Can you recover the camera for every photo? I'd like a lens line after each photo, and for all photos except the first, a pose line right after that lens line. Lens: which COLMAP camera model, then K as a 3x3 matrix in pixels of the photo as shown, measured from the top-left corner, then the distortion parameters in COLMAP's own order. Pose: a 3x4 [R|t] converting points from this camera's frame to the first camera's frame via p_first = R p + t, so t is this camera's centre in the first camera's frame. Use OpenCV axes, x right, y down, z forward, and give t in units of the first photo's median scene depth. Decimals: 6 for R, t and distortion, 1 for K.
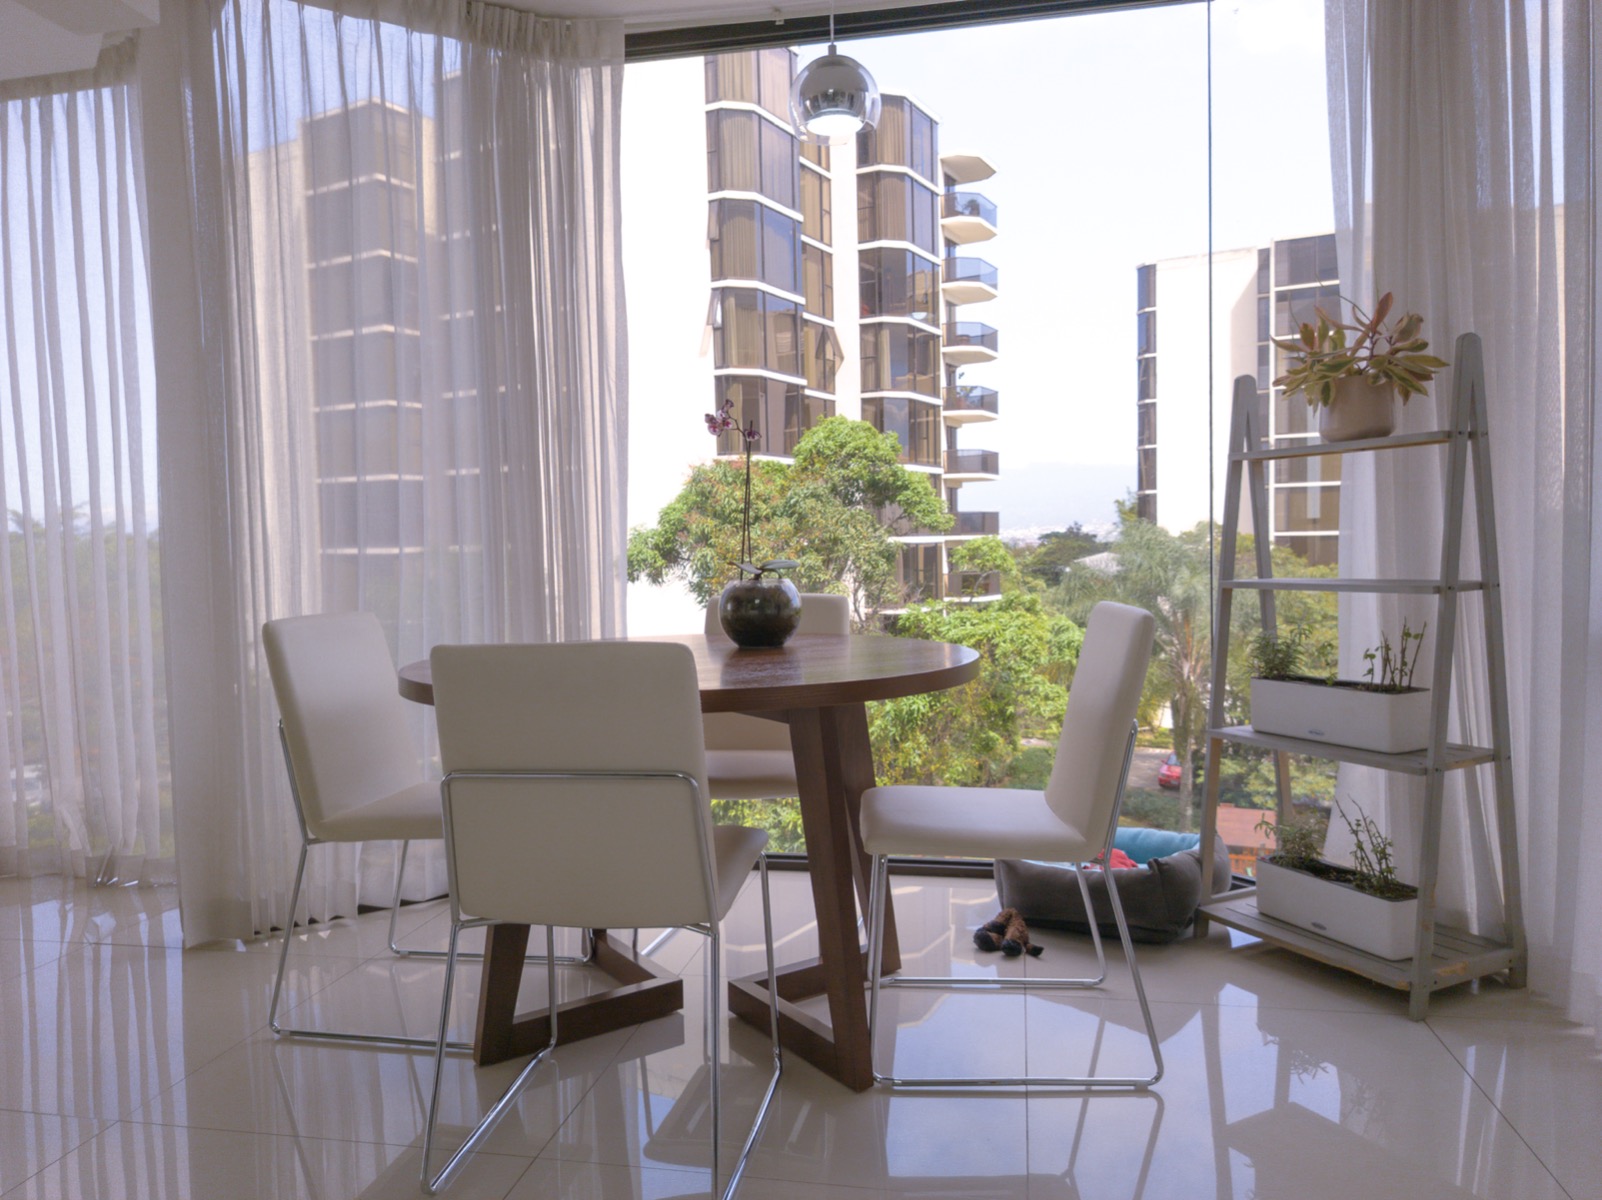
lens RADIAL K [[1178.1, 0, 801.0], [0, 1178.1, 600.0], [0, 0, 1]] dist [-0.003139, -0.003964]
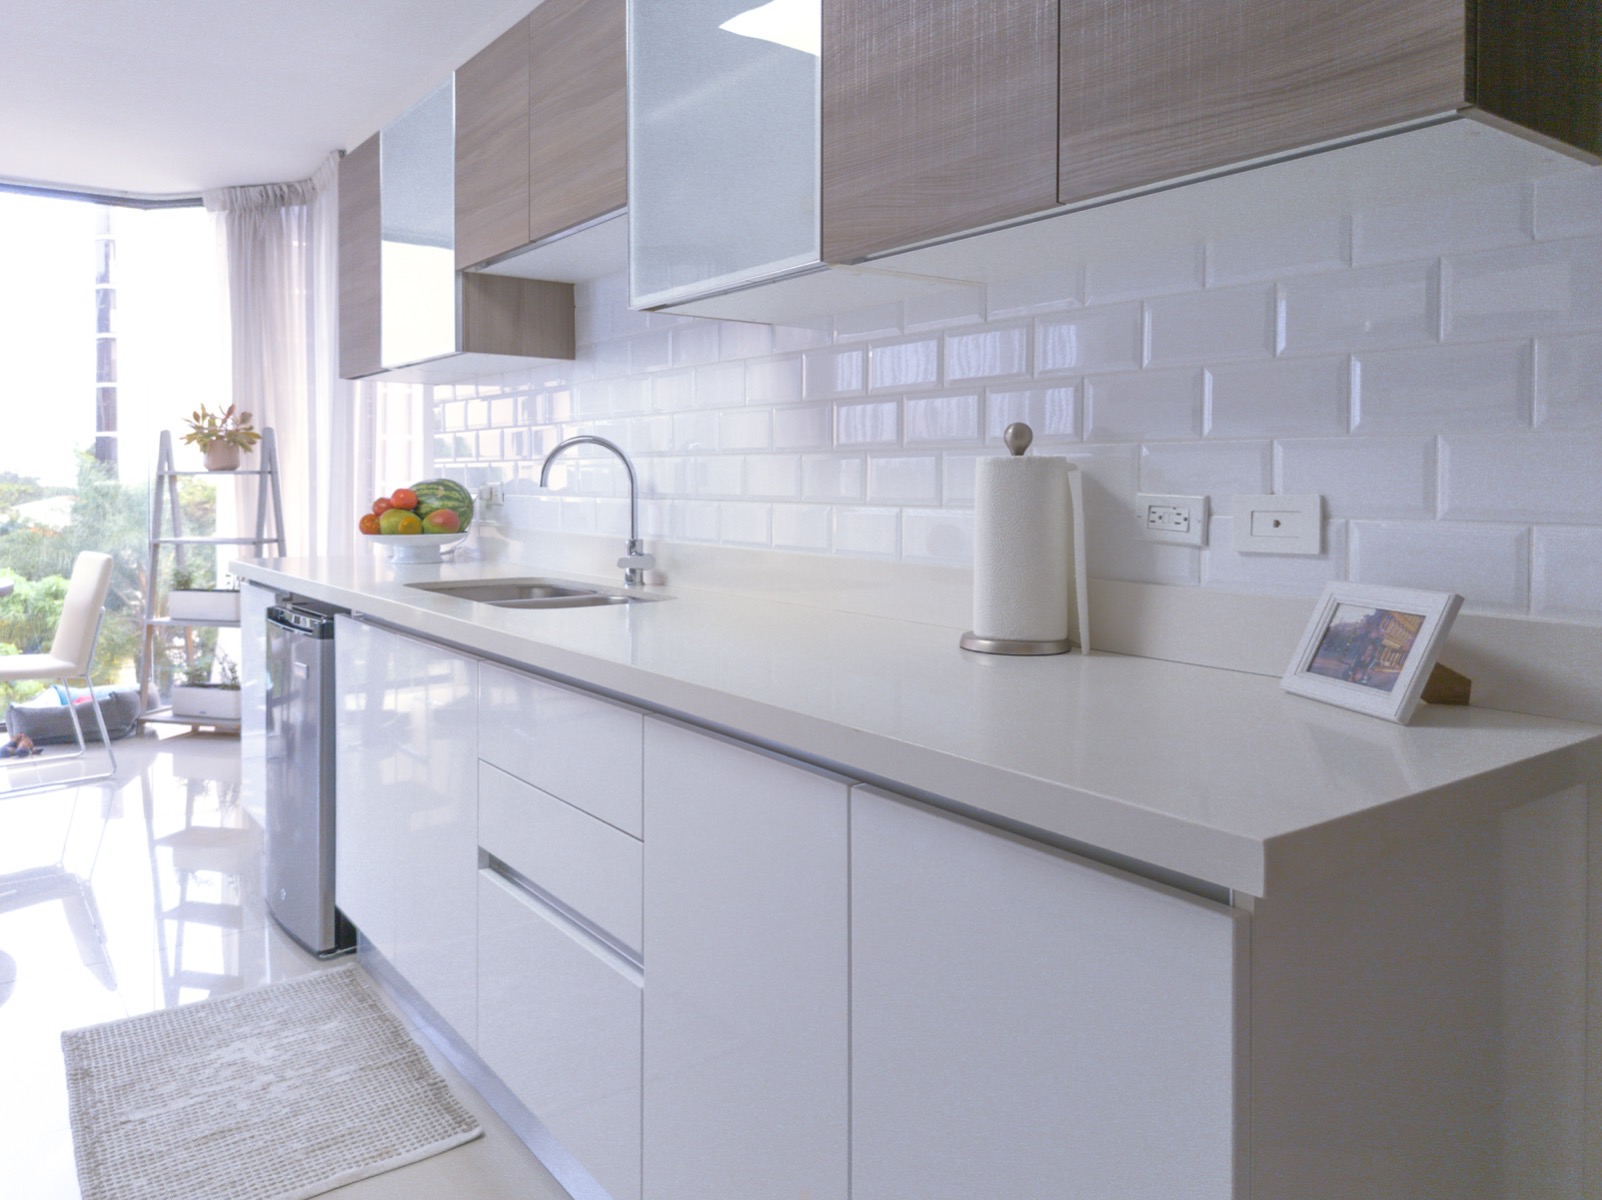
lens RADIAL K [[1197.1, 0, 797.0], [0, 1197.1, 498.5], [0, 0, 1]] dist [-0.009189, -0.003249]
pose [[0.689324, 0.012994, 0.724337, -0.311245], [0.016927, 0.999277, -0.034035, 0.001247], [-0.724256, 0.035722, 0.688606, -1.048771]]
